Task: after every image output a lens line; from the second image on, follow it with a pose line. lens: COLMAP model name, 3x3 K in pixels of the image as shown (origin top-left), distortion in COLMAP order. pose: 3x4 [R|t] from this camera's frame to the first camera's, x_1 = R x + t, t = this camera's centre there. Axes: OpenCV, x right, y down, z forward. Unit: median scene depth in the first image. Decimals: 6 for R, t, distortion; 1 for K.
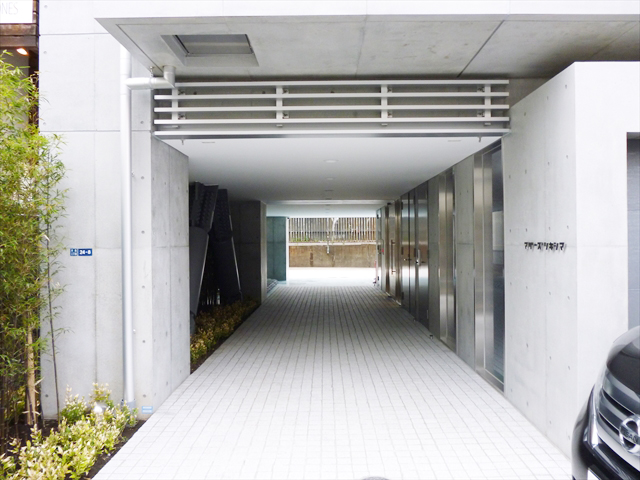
lens RADIAL K [[528.1, 0, 320.0], [0, 528.1, 240.0], [0, 0, 1]] dist [-0.008643, -0.007455]
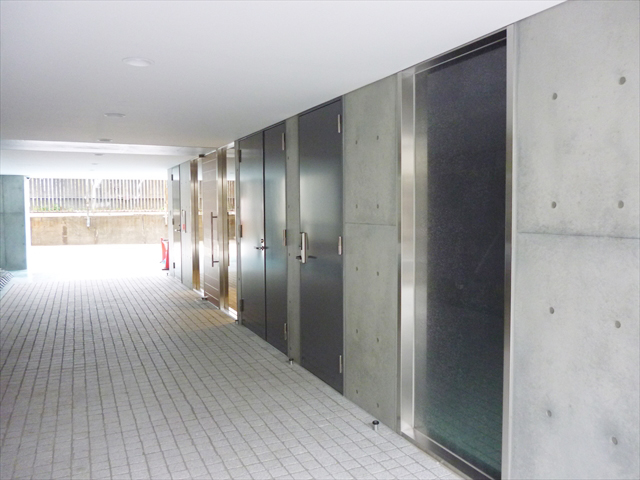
lens RADIAL K [[528.1, 0, 320.0], [0, 528.1, 240.0], [0, 0, 1]] dist [-0.008643, -0.007455]
pose [[0.903533, -0.021937, 0.427958, -0.008741], [-0.004020, 0.998211, 0.059656, -0.002320], [-0.428501, -0.055621, 0.901828, 0.169427]]
